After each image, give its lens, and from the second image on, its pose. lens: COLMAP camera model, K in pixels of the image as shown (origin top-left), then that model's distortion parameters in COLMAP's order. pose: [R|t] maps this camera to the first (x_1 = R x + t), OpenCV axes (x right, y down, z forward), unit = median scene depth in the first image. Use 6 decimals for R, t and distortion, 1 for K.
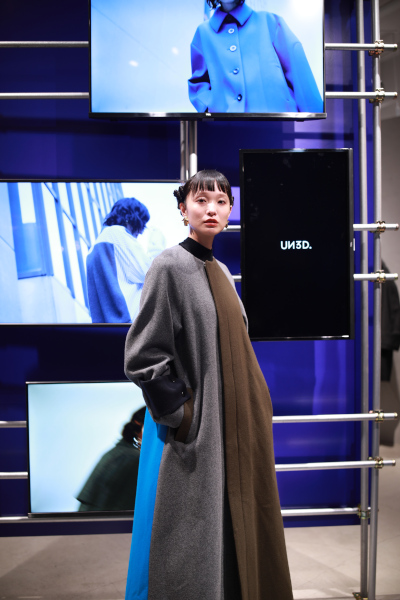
lens RADIAL K [[584.7, 0, 199.5], [0, 584.7, 302.6], [0, 0, 1]] dist [-0.043008, 0.000000]
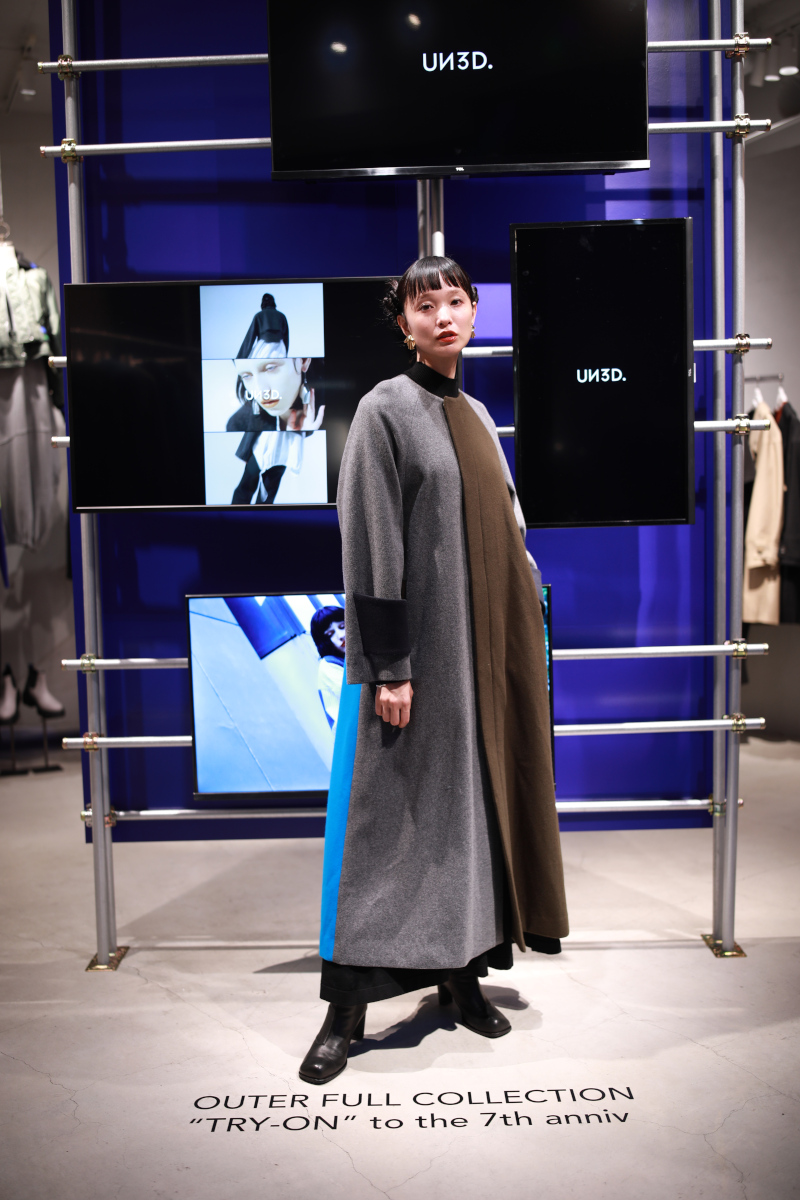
lens RADIAL K [[1169.4, 0, 401.4], [0, 1169.4, 605.7], [0, 0, 1]] dist [-0.043008, 0.000000]
pose [[0.997957, -0.009864, -0.063119, 0.024656], [0.014952, 0.996629, 0.080661, 0.042121], [0.062111, -0.081440, 0.994741, -0.272735]]
